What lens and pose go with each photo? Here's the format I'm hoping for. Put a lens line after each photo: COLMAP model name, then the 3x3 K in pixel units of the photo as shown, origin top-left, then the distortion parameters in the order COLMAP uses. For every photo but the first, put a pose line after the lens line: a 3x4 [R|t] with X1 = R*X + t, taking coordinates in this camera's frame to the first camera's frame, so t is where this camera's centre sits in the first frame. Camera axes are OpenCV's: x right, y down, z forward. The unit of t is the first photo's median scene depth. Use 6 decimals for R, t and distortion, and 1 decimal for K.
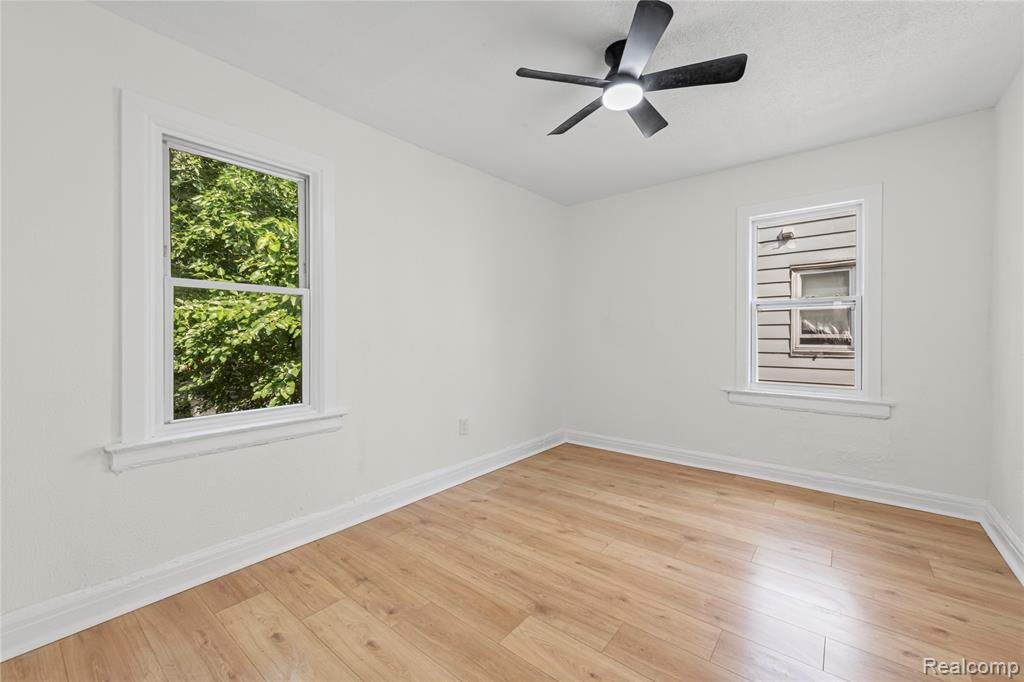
lens RADIAL K [[409.7, 0, 515.5], [0, 409.7, 339.0], [0, 0, 1]] dist [-0.001300, -0.000380]
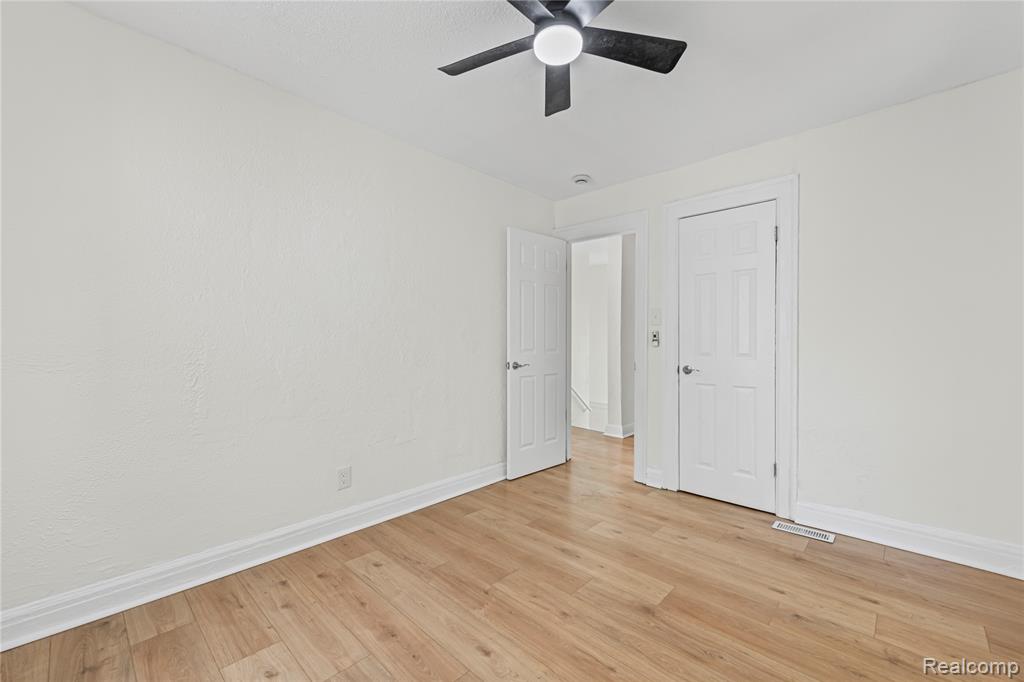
lens RADIAL K [[409.7, 0, 515.5], [0, 409.7, 339.0], [0, 0, 1]] dist [-0.001300, -0.000380]
pose [[-0.996612, -0.001168, 0.082236, 0.293108], [-0.000951, 0.999996, 0.002681, -0.022515], [-0.082239, 0.002594, -0.996609, 1.933796]]
